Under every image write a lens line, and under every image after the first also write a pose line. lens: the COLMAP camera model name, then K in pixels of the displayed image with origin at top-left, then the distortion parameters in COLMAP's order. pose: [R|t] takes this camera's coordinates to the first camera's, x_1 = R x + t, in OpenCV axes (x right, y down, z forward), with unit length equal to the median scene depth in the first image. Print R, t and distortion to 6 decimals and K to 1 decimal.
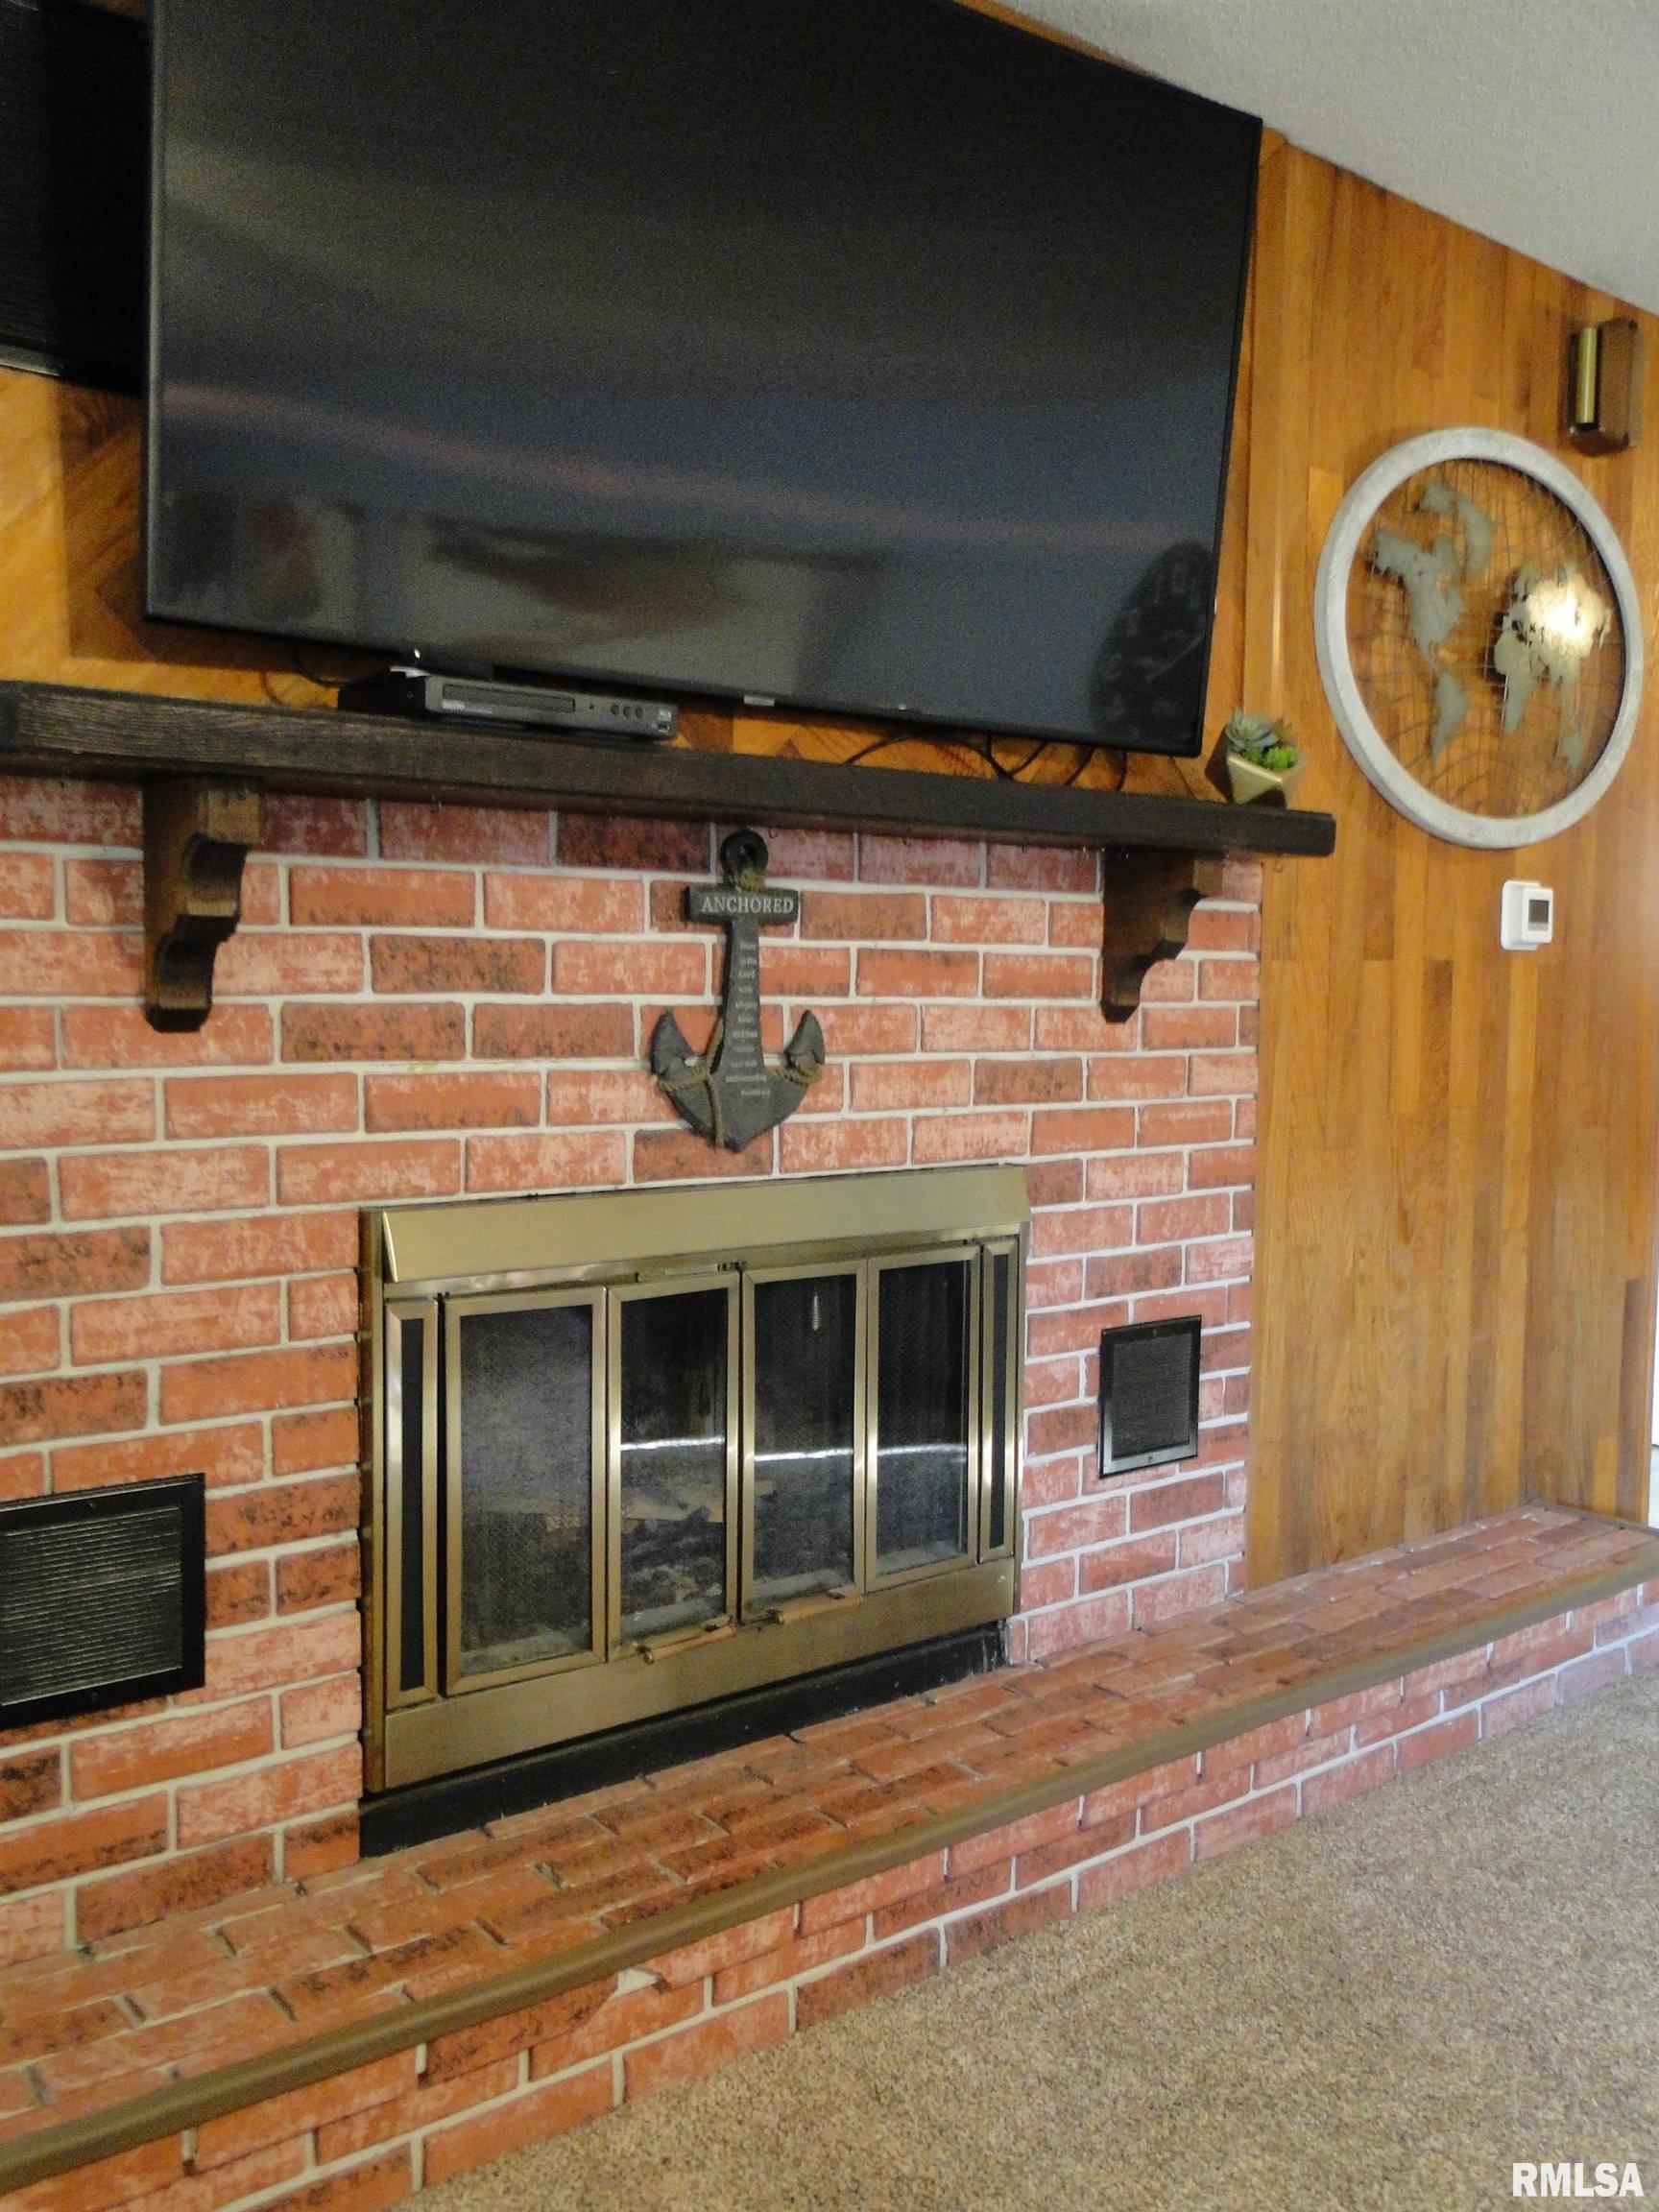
lens RADIAL K [[1824.9, 0, 810.0], [0, 1824.9, 1112.0], [0, 0, 1]] dist [0.000873, 0.008895]
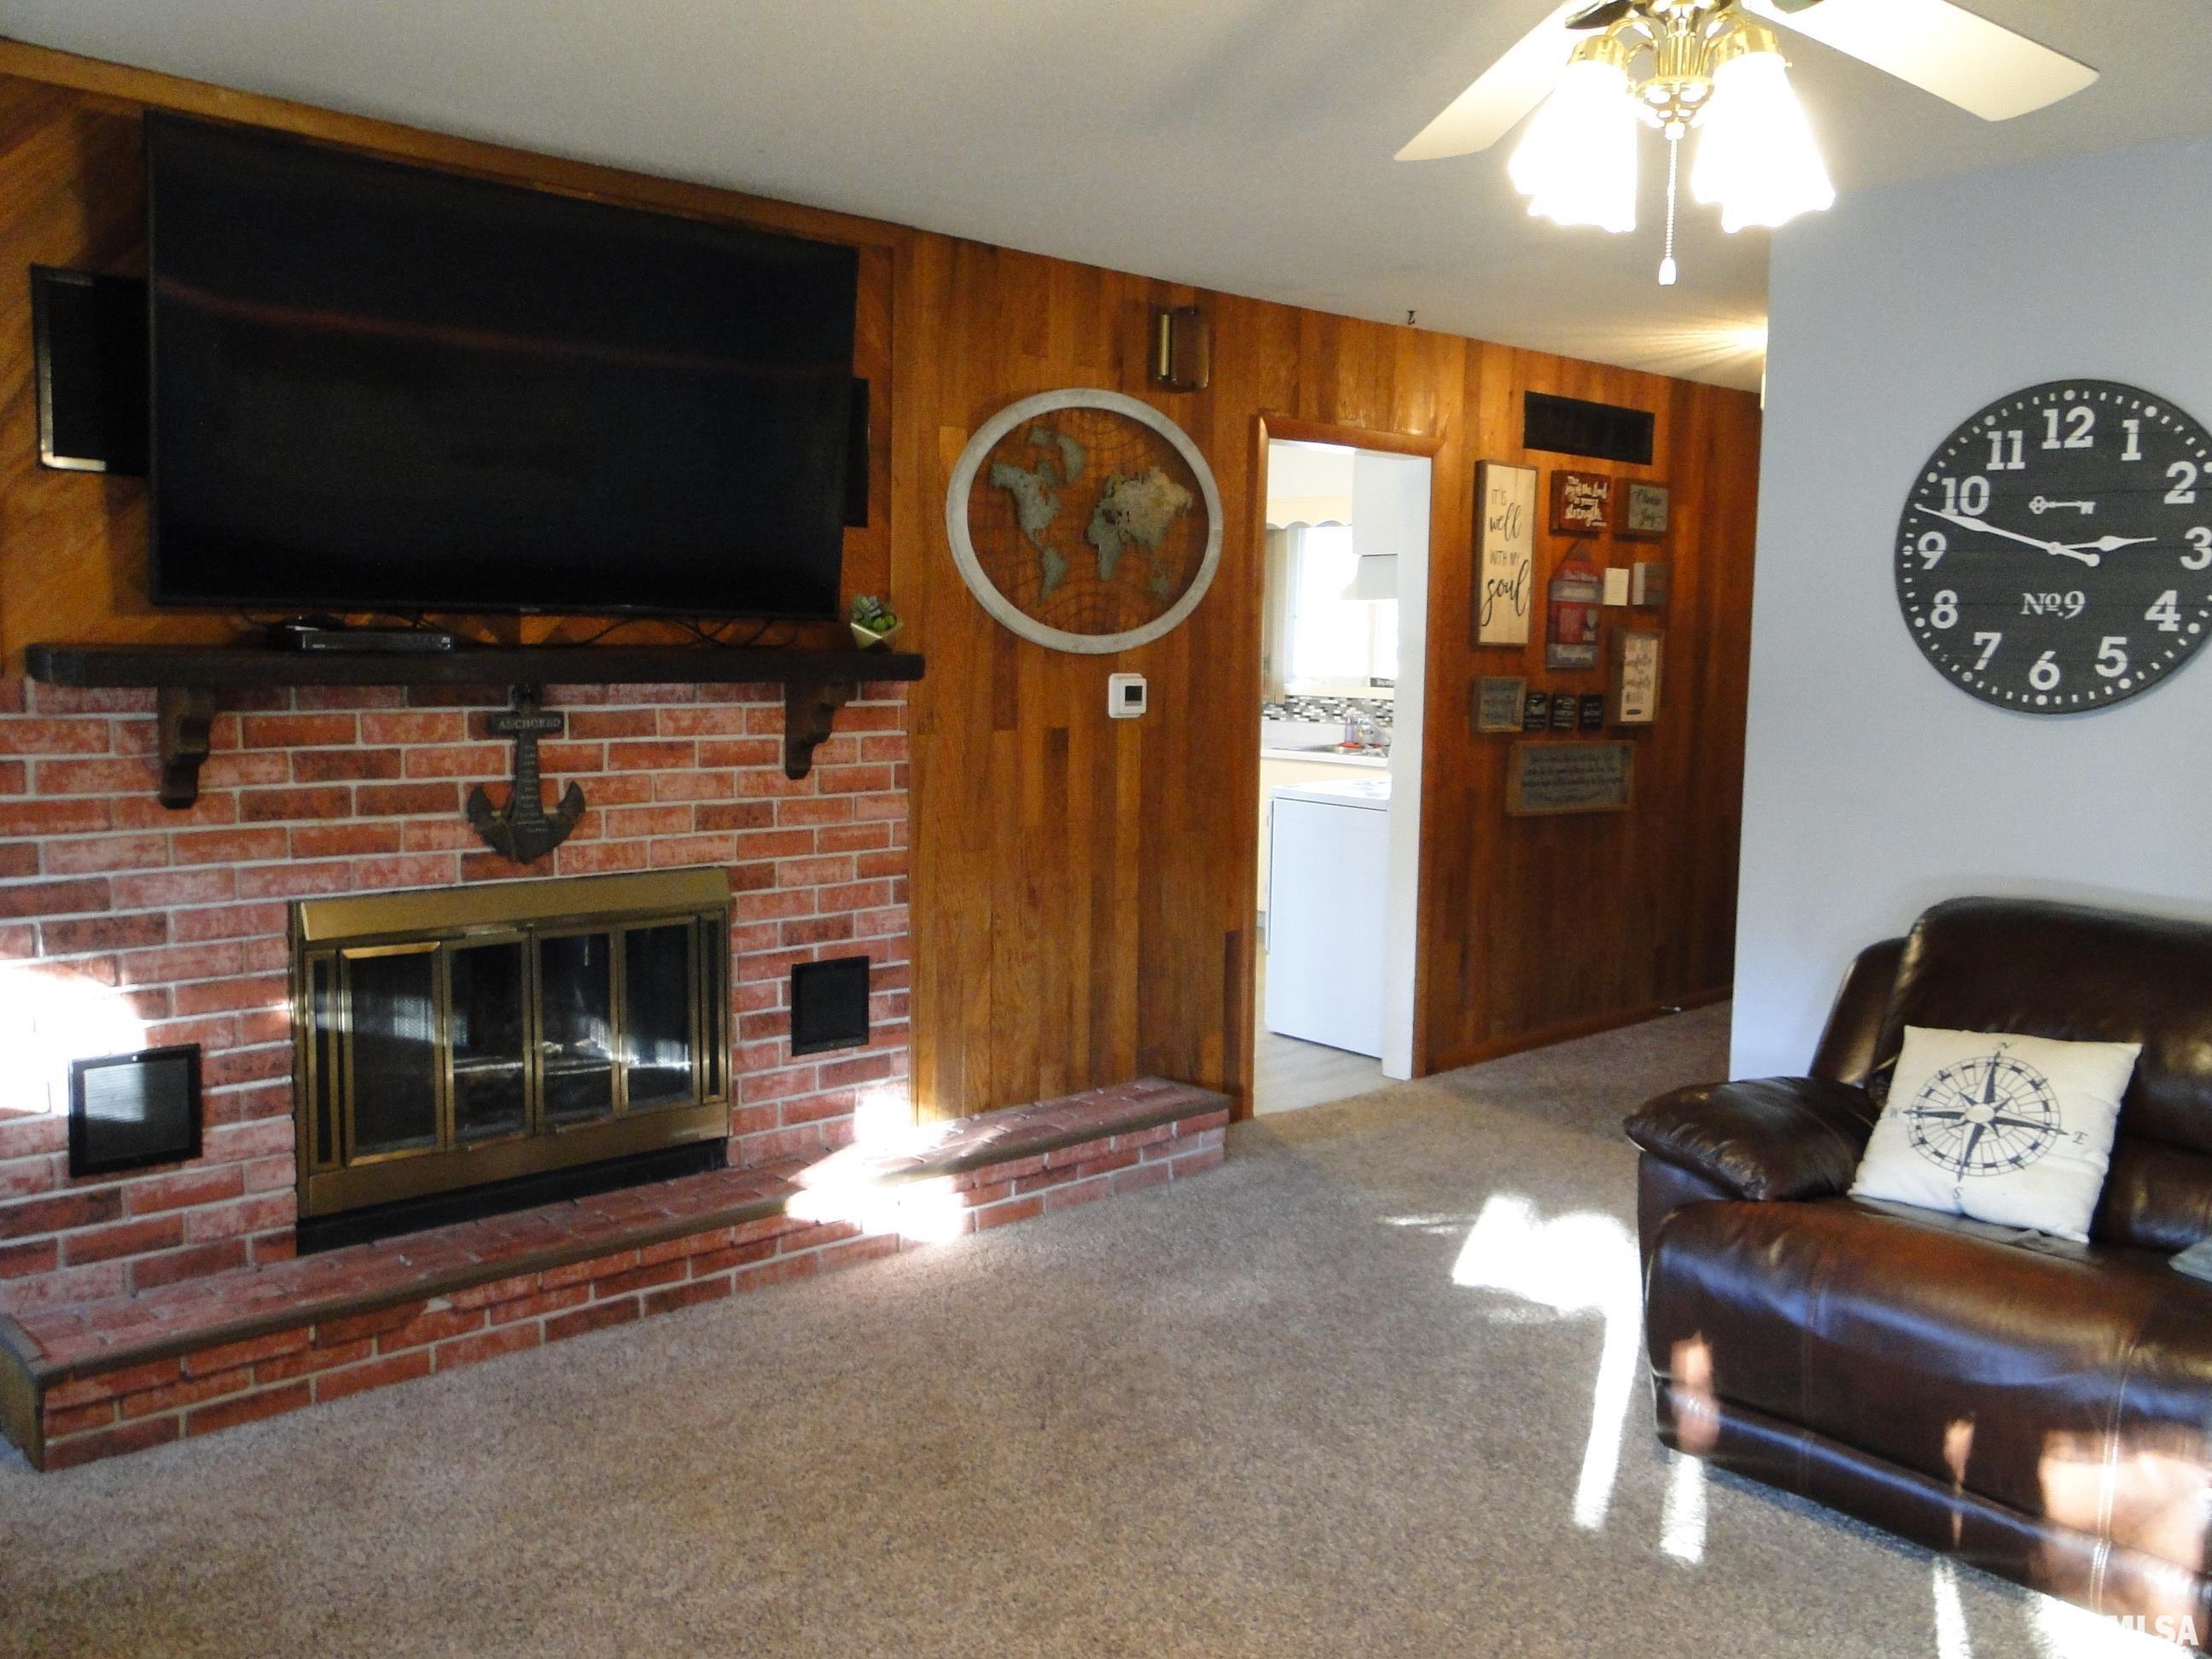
lens RADIAL K [[1824.9, 0, 1123.4], [0, 1824.9, 818.8], [0, 0, 1]] dist [0.000873, 0.008895]
pose [[0.996636, -0.002871, 0.081900, 0.378389], [0.000468, 0.999569, 0.029345, -0.071066], [-0.081949, -0.029208, 0.996208, -0.770922]]
